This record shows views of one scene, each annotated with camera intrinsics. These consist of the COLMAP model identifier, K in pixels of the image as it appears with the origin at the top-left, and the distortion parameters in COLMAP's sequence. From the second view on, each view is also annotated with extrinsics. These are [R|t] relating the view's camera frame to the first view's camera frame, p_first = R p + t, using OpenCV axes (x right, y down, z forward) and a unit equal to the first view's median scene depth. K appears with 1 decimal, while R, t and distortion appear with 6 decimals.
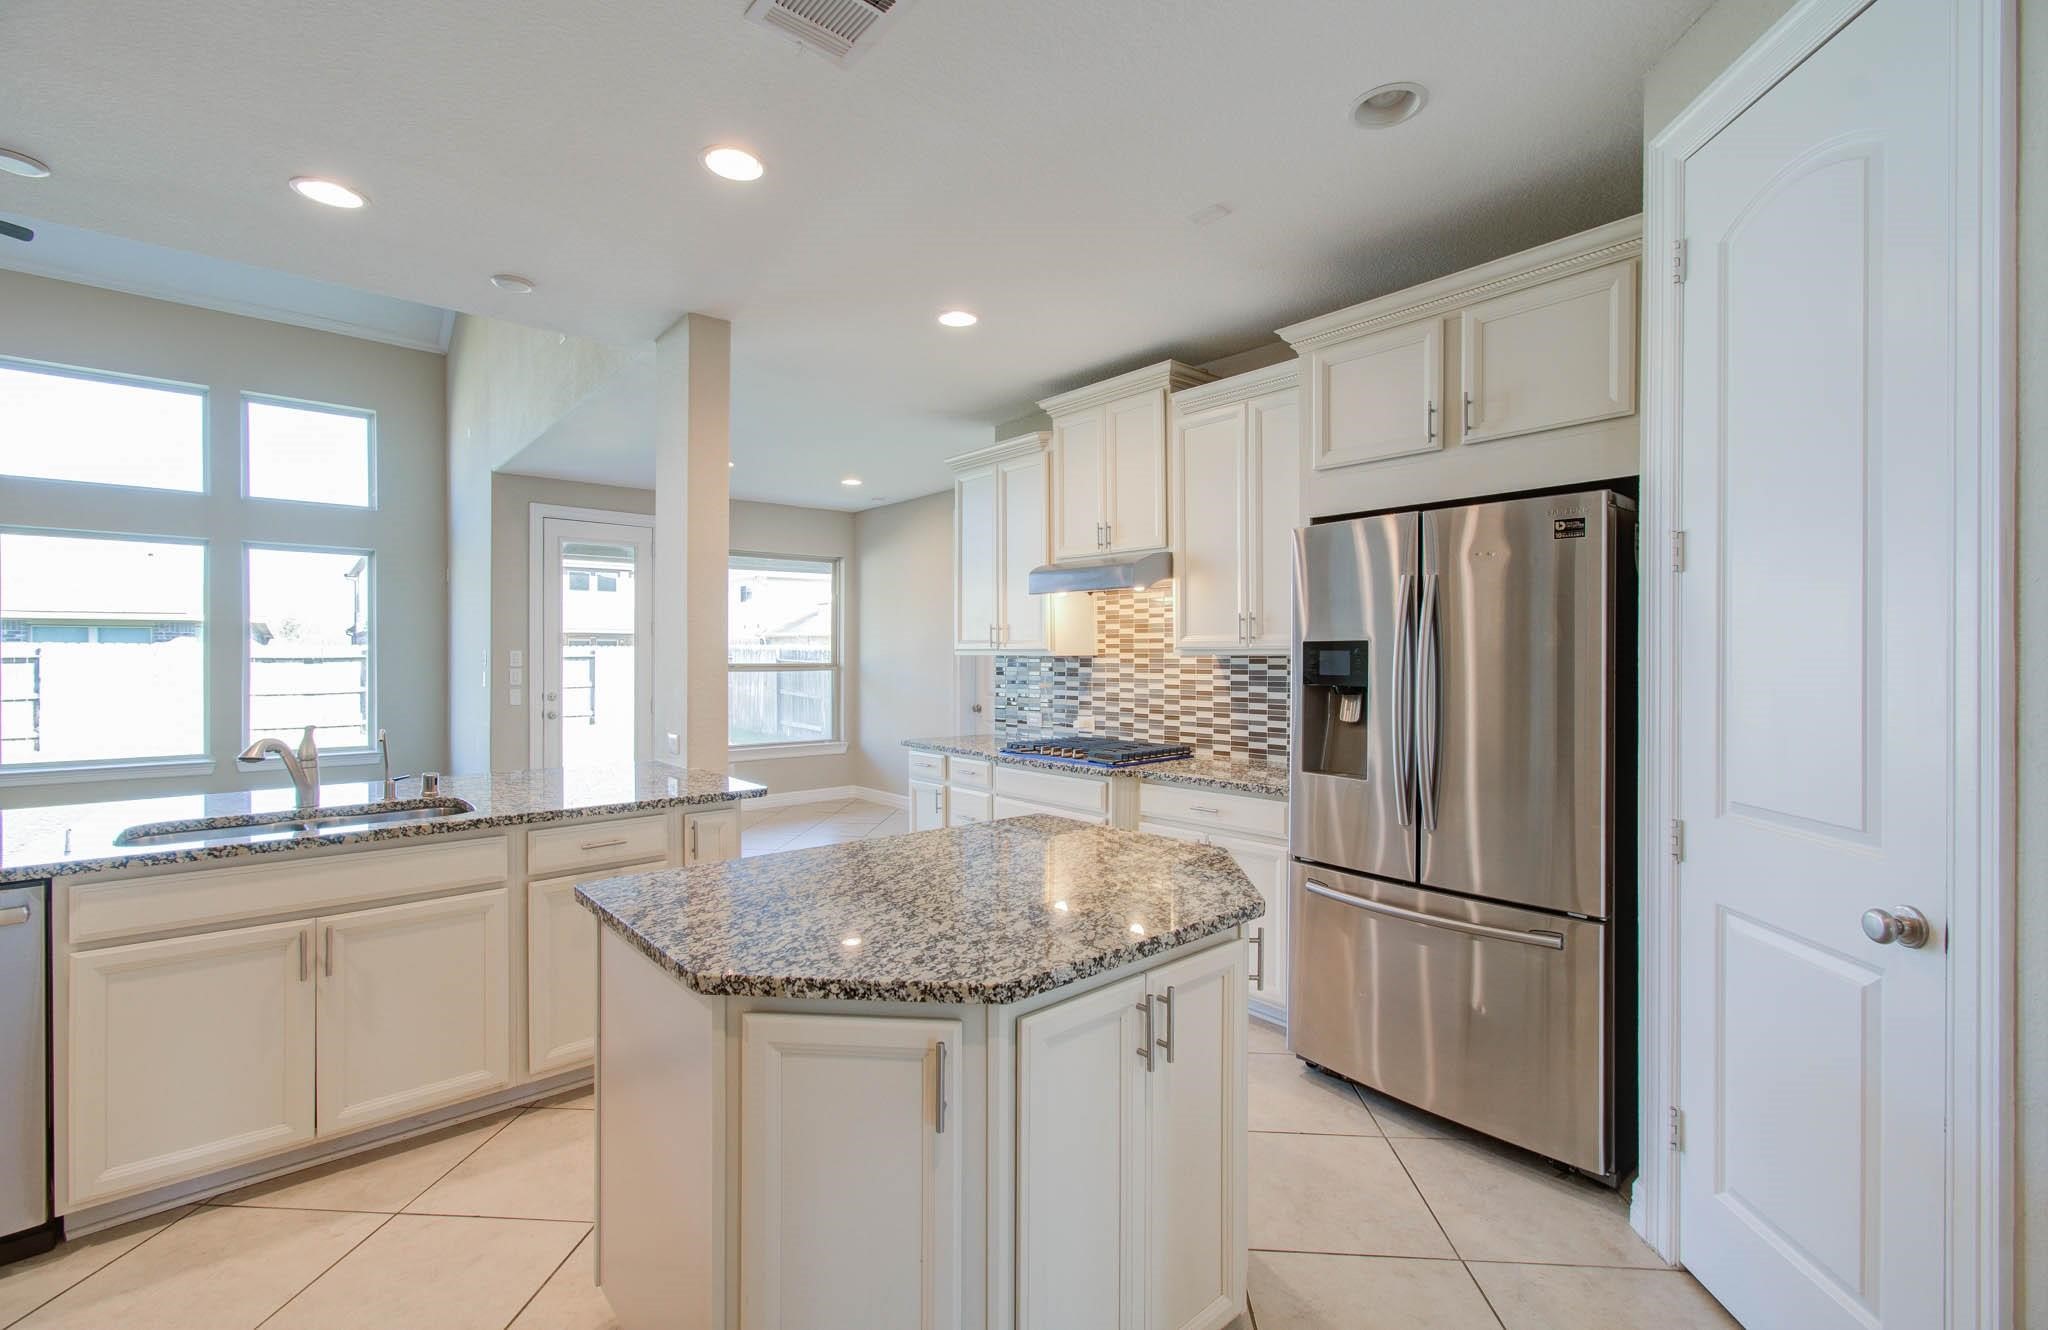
lens RADIAL K [[897.0, 0, 1036.9], [0, 897.0, 665.9], [0, 0, 1]] dist [-0.083057, 0.068682]
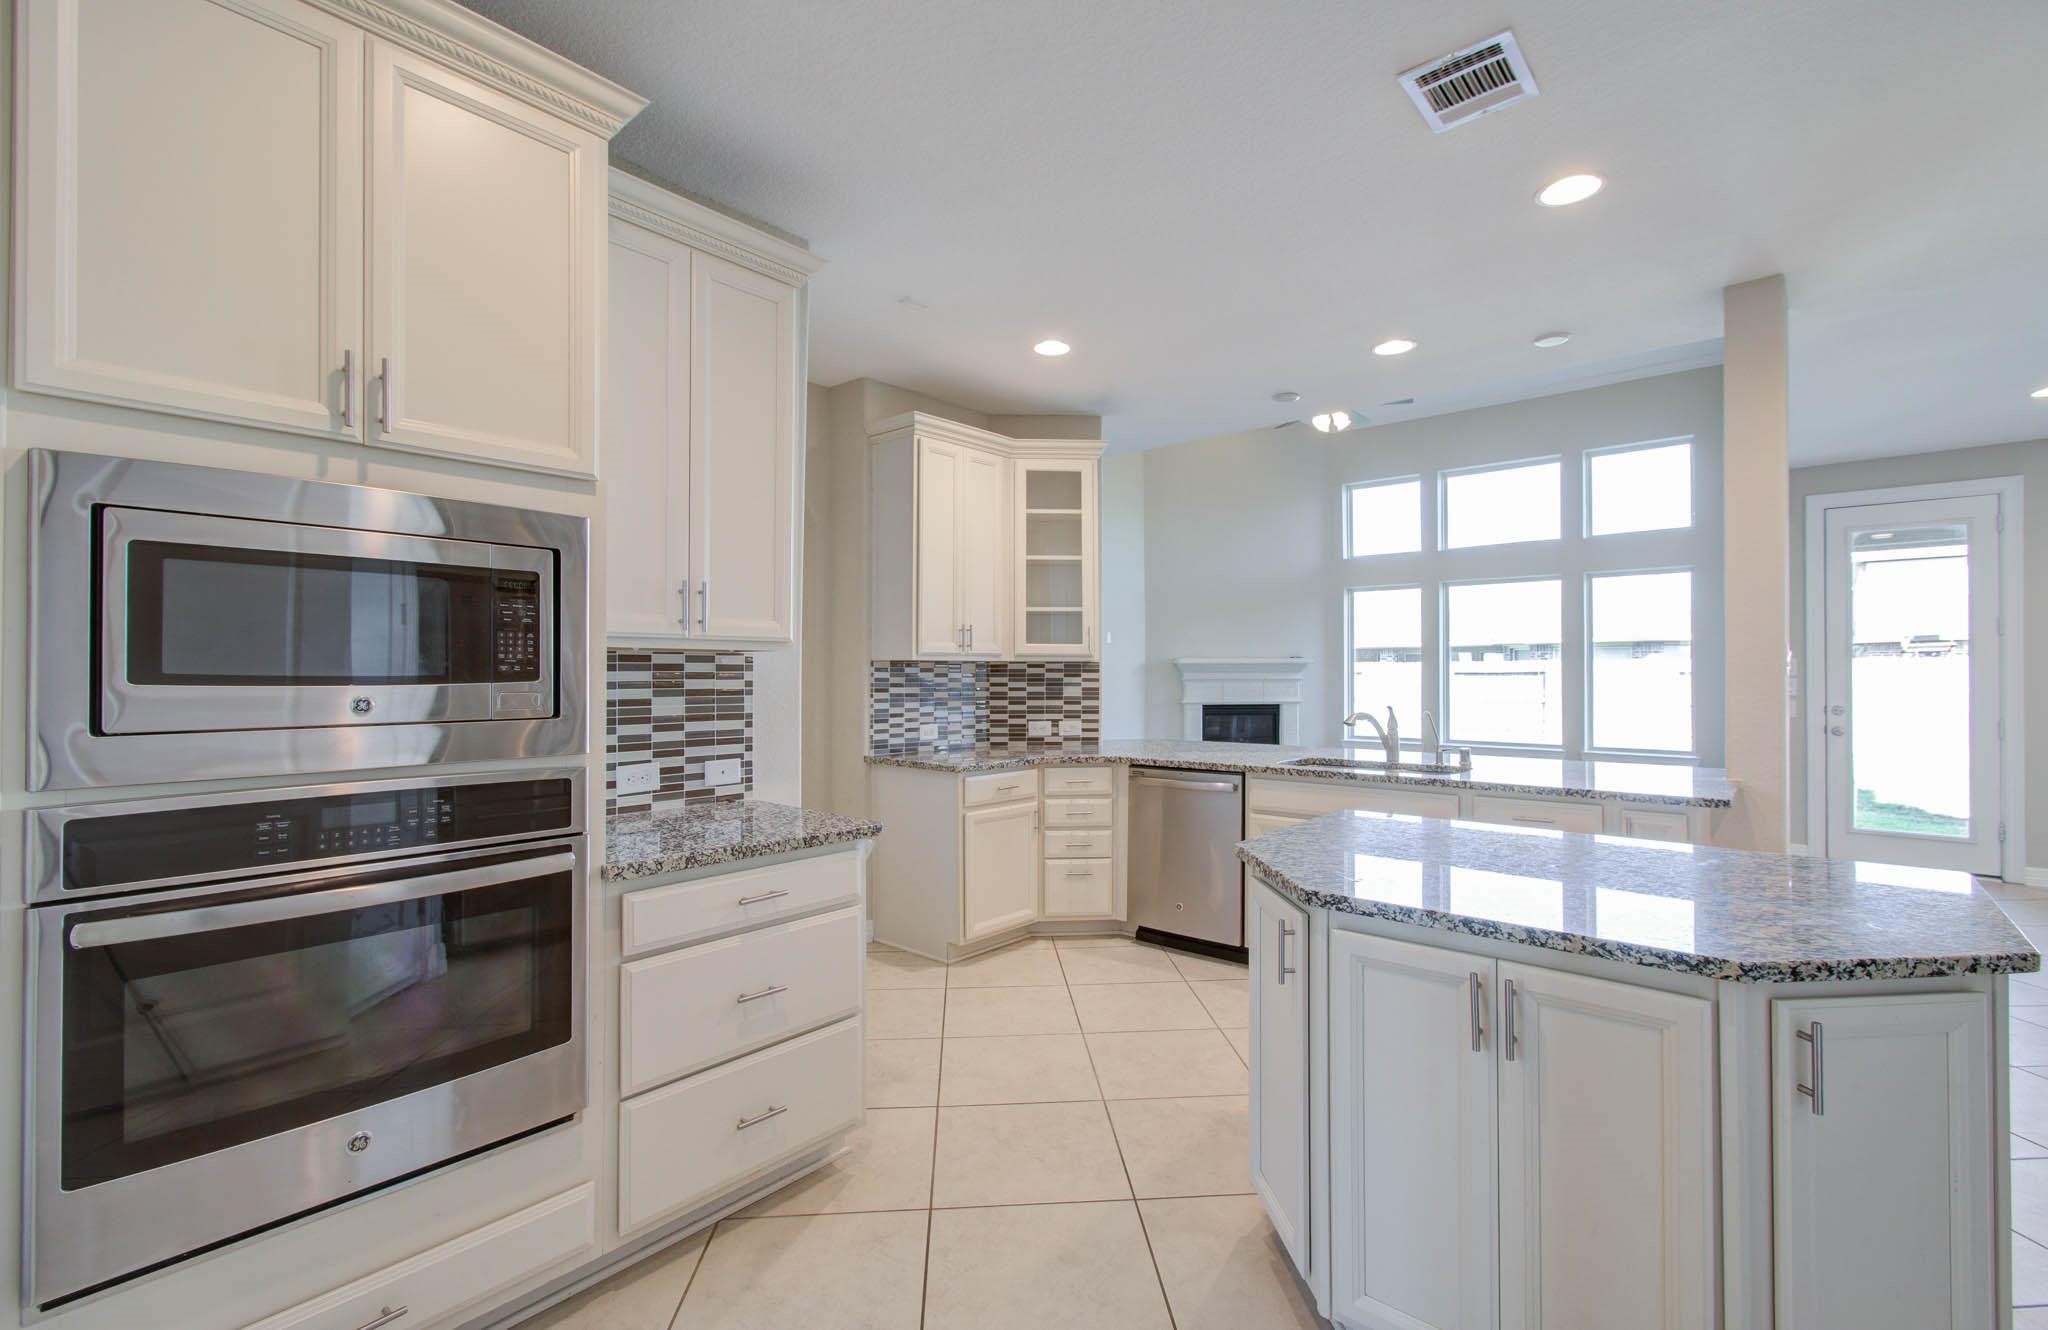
lens RADIAL K [[907.9, 0, 1027.0], [0, 907.9, 659.9], [0, 0, 1]] dist [-0.027303, 0.019739]
pose [[0.125756, -0.017153, -0.991913, 0.375920], [-0.009471, 0.999784, -0.018490, 0.014290], [0.992016, 0.011719, 0.125566, 0.127311]]
